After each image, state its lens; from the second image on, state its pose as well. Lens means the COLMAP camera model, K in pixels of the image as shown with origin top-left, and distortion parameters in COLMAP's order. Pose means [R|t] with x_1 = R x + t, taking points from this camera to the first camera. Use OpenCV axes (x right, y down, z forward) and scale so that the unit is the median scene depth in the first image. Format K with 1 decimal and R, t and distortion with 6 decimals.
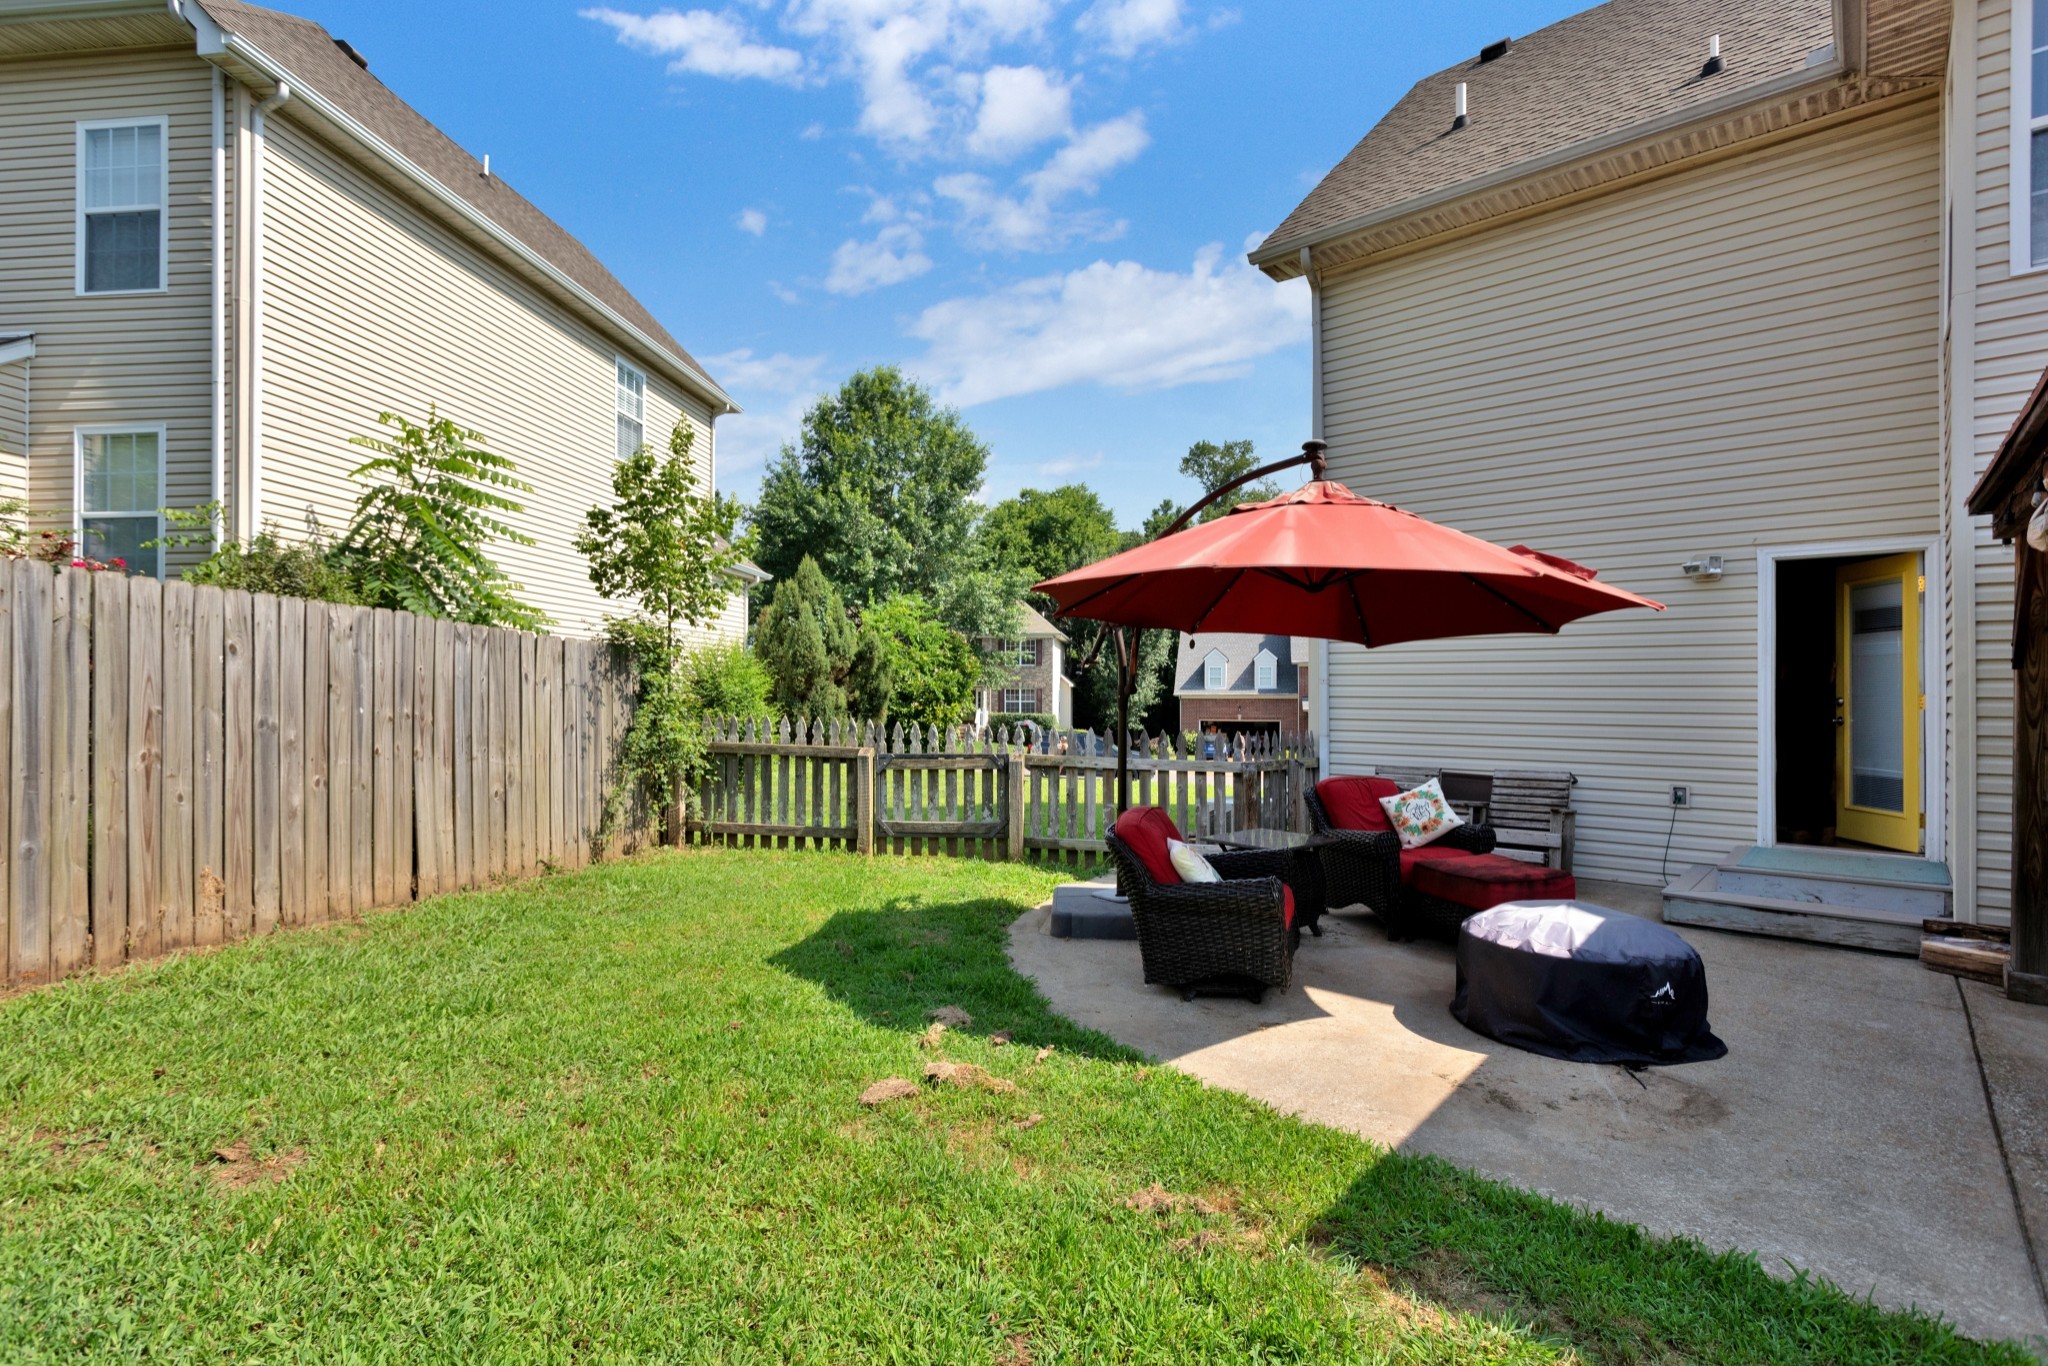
lens RADIAL K [[991.4, 0, 1027.8], [0, 991.4, 683.6], [0, 0, 1]] dist [0.003374, 0.000441]
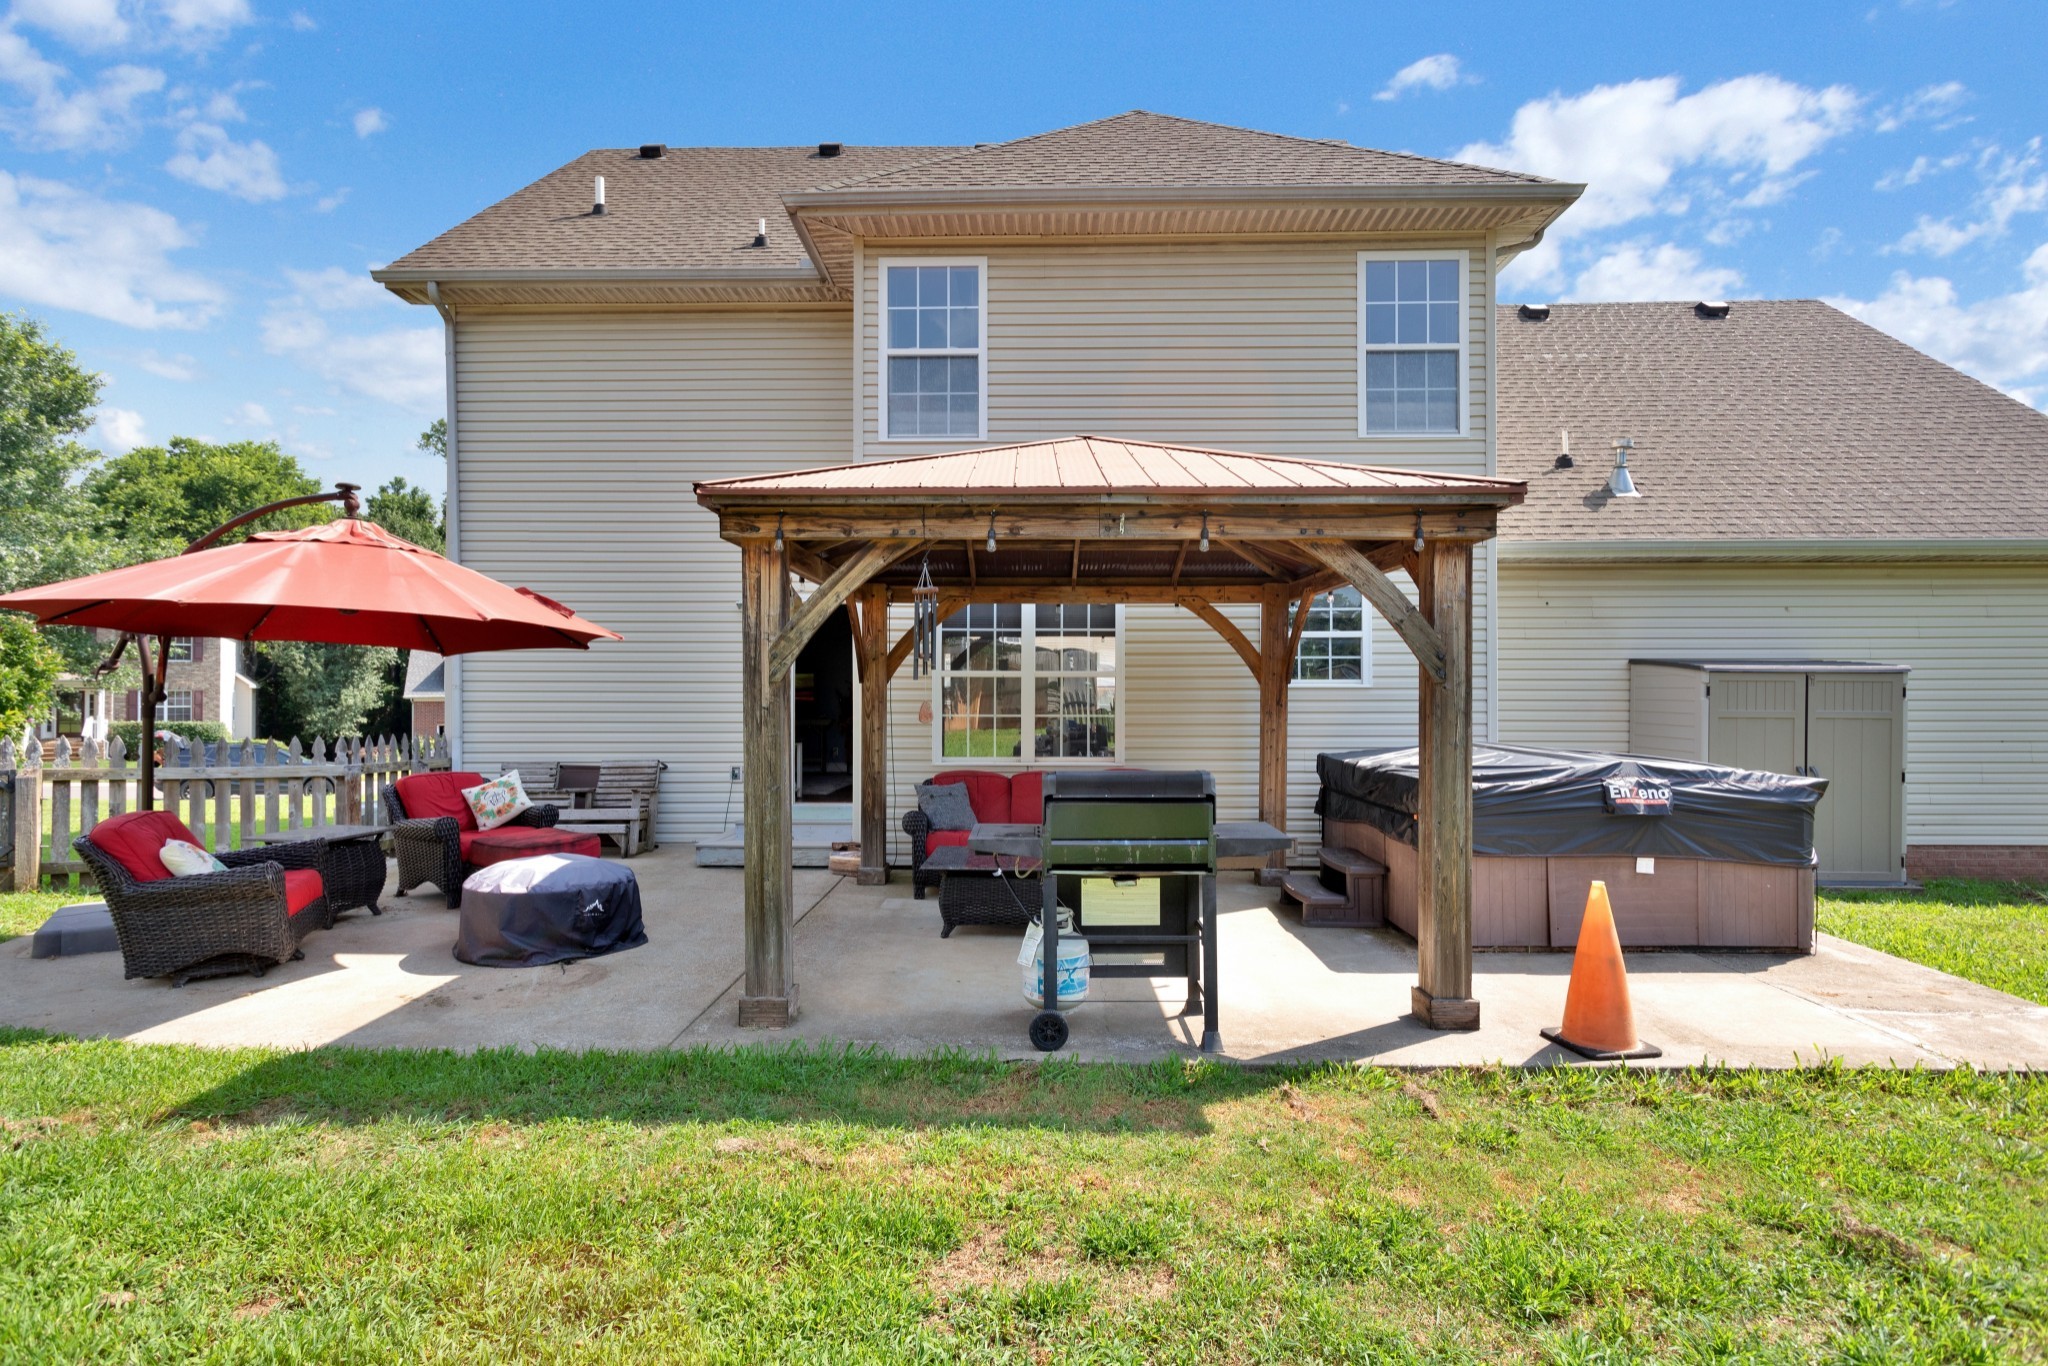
lens RADIAL K [[968.6, 0, 1066.3], [0, 968.6, 687.5], [0, 0, 1]] dist [0.007193, 0.000234]
pose [[0.754981, 0.002782, 0.655741, 0.106036], [-0.004741, 0.999988, 0.001216, -0.006328], [-0.655729, -0.004027, 0.754985, -0.234750]]
